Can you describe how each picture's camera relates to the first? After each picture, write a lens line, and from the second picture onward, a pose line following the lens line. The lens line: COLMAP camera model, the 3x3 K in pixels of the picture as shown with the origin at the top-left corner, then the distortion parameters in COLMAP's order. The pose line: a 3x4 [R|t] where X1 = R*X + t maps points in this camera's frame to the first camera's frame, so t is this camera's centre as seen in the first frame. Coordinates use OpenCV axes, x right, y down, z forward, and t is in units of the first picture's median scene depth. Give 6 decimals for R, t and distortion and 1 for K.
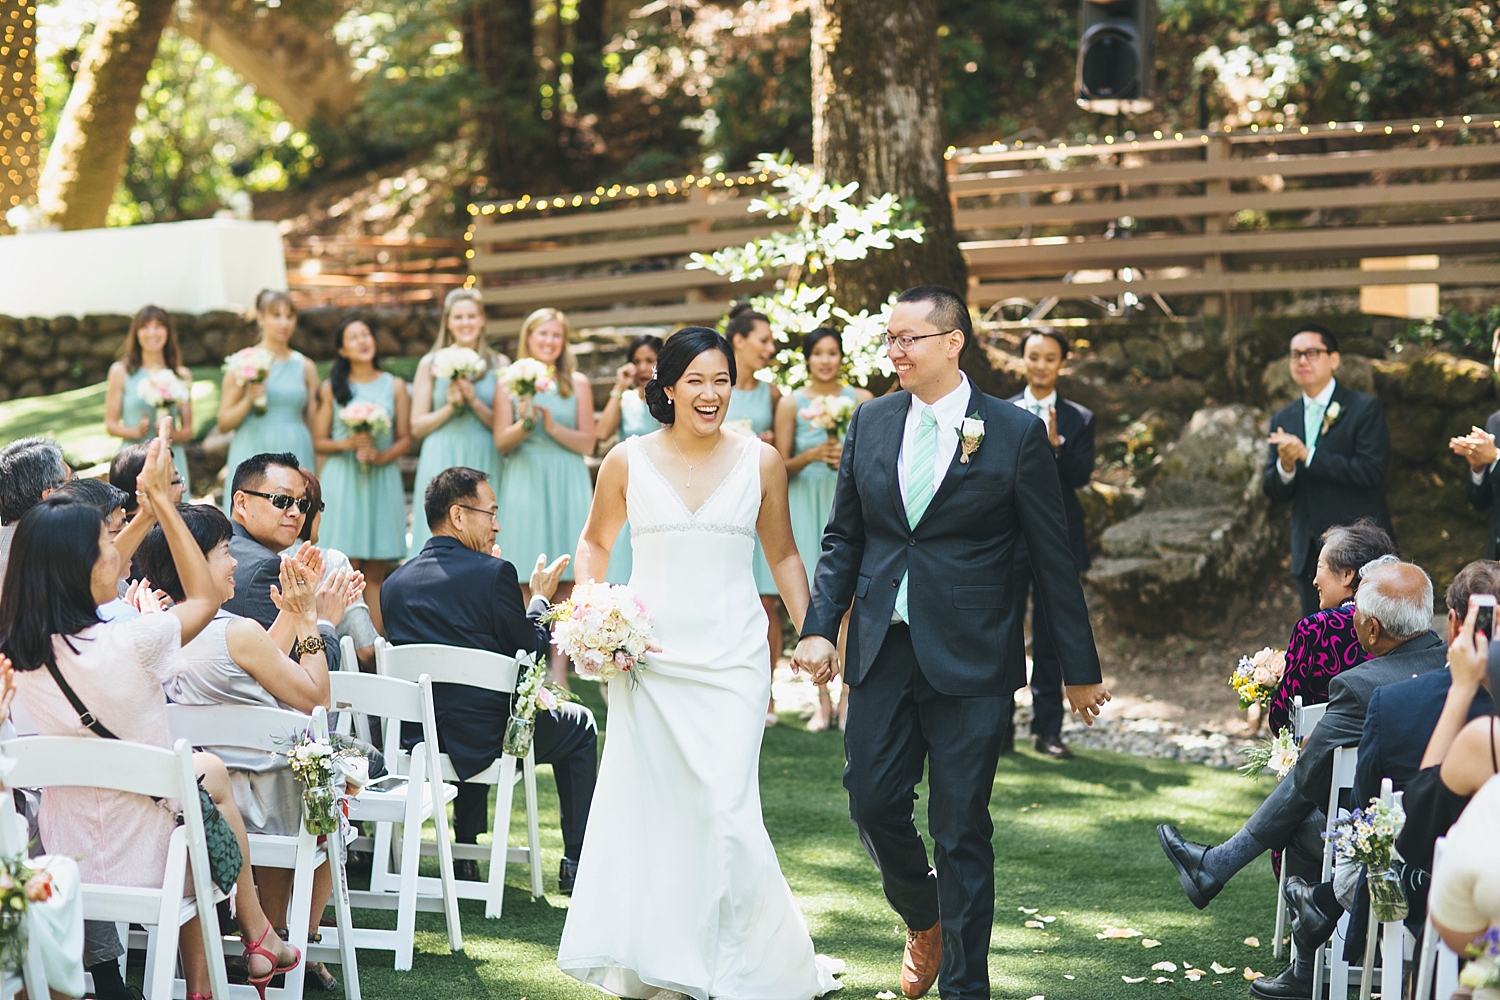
lens RADIAL K [[3682.7, 0, 750.0], [0, 3682.7, 500.0], [0, 0, 1]] dist [-0.020045, -0.550059]
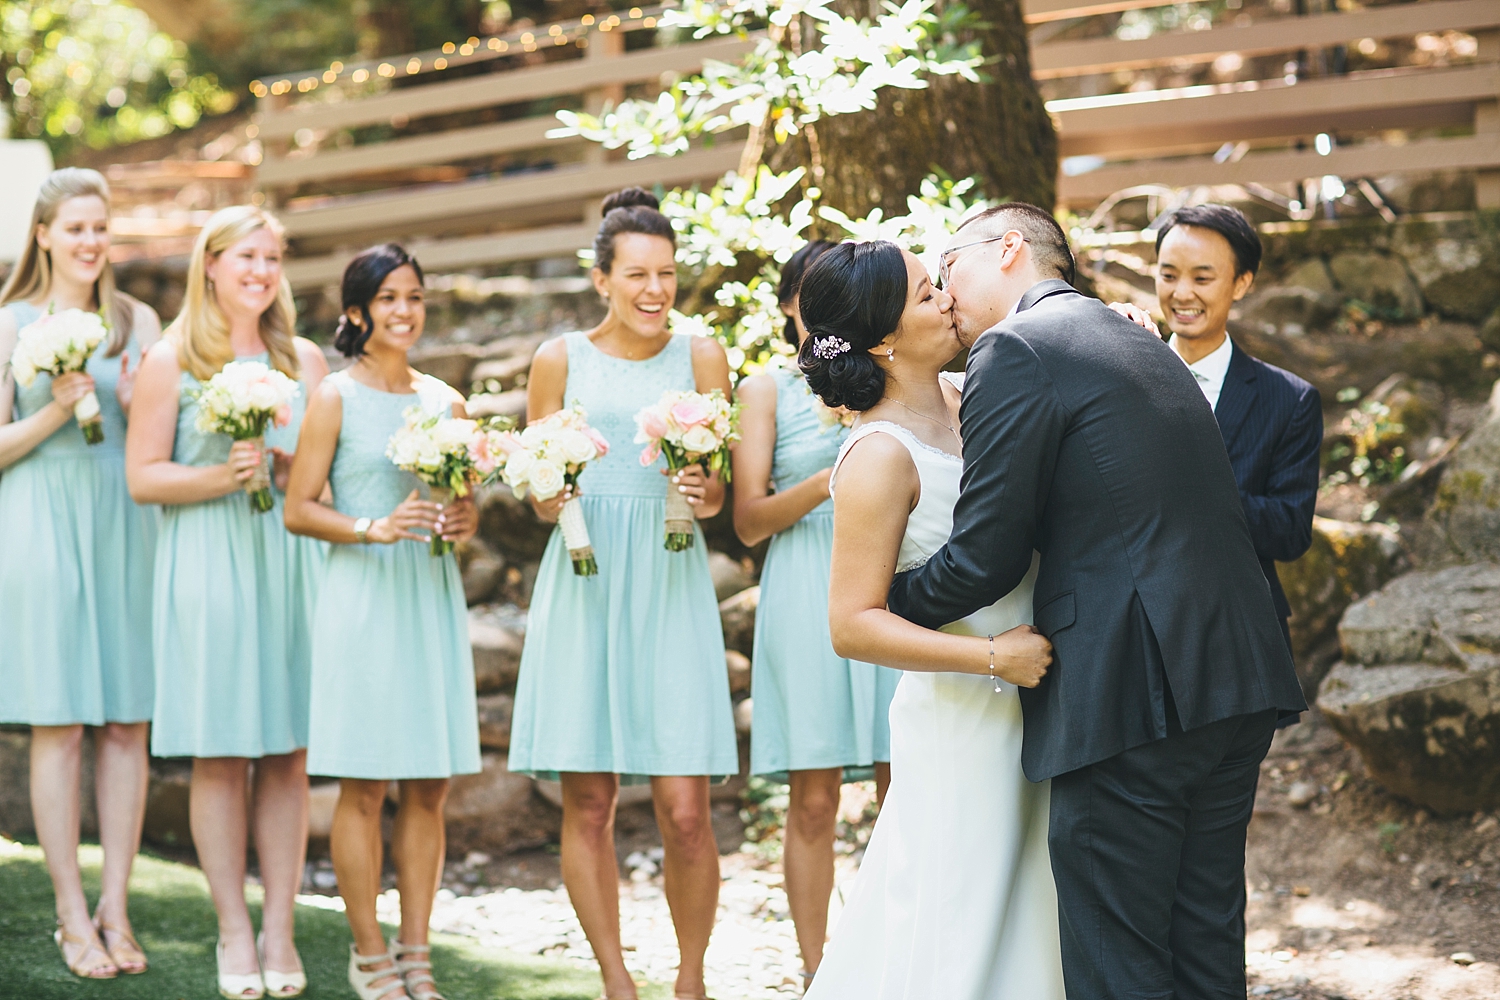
lens RADIAL K [[3682.7, 0, 750.0], [0, 3682.7, 500.0], [0, 0, 1]] dist [-0.020045, -0.550059]
pose [[0.999725, -0.023088, -0.004145, 0.013821], [0.023115, 0.999712, 0.006497, -0.012424], [0.003994, -0.006591, 0.999970, 0.460656]]
